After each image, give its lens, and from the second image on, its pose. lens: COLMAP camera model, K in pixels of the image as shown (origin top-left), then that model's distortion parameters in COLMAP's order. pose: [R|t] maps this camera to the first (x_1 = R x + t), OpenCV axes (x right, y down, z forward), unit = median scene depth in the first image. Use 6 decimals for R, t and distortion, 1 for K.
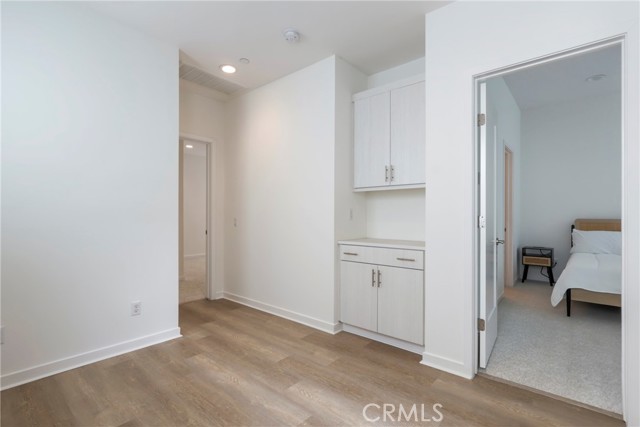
lens RADIAL K [[300.3, 0, 320.8], [0, 300.3, 217.2], [0, 0, 1]] dist [0.000432, 0.000253]
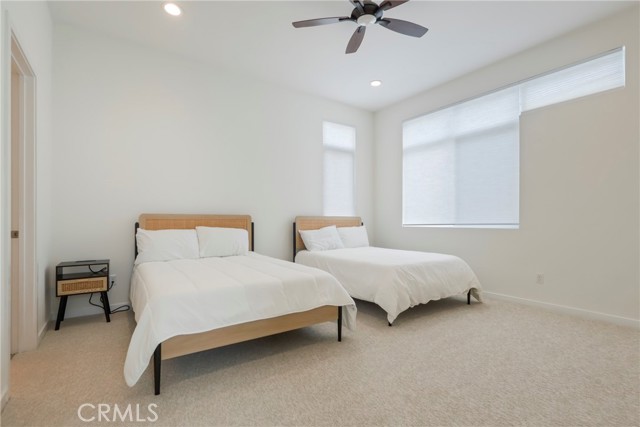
lens RADIAL K [[300.3, 0, 320.8], [0, 300.3, 217.2], [0, 0, 1]] dist [0.000432, 0.000253]
pose [[0.240267, -0.009741, 0.970658, 0.264995], [-0.000230, 0.999949, 0.010092, 0.006212], [-0.970707, -0.002649, 0.240252, 0.413094]]
